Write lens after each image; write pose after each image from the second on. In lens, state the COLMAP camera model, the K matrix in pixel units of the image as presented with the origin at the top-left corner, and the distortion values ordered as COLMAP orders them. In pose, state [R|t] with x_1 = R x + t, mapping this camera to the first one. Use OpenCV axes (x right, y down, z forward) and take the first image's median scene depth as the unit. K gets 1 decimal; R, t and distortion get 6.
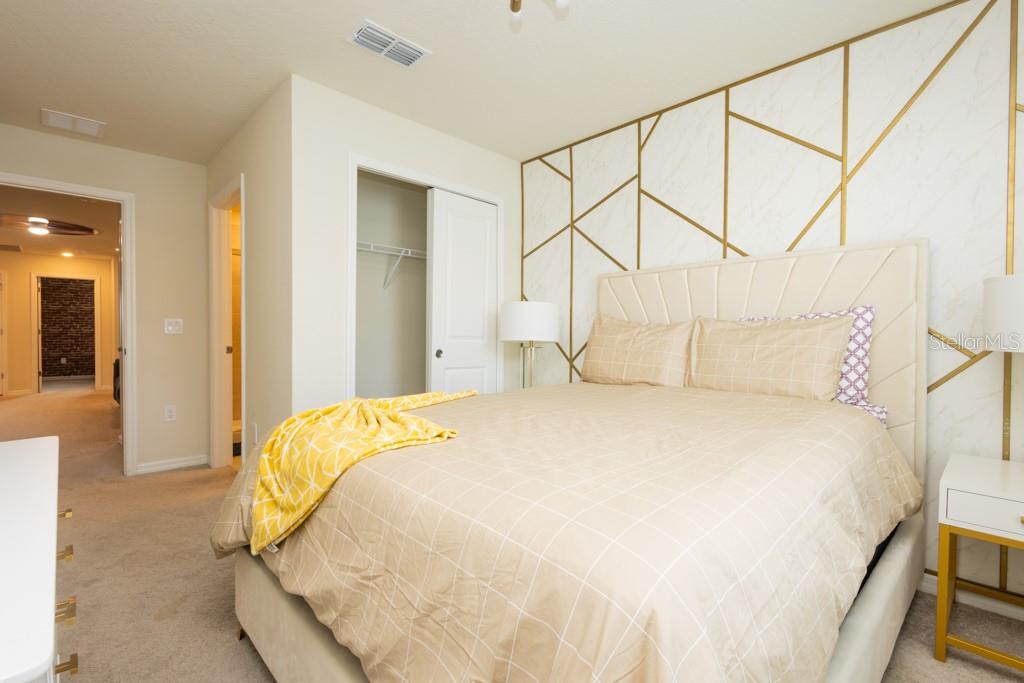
lens RADIAL K [[469.1, 0, 512.9], [0, 469.1, 336.6], [0, 0, 1]] dist [0.013608, -0.000259]
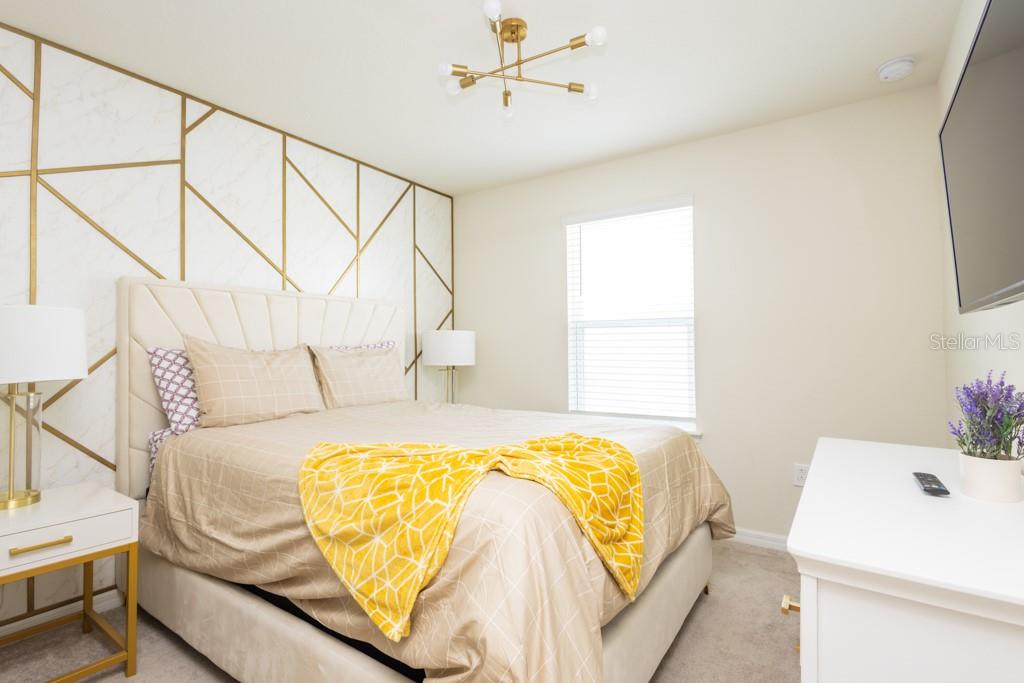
lens RADIAL K [[469.1, 0, 512.9], [0, 469.1, 336.6], [0, 0, 1]] dist [0.013608, -0.000259]
pose [[-0.178313, 0.040225, 0.983151, -0.639241], [0.025515, 0.999017, -0.036246, -0.007872], [-0.983643, 0.018622, -0.179164, 0.638256]]
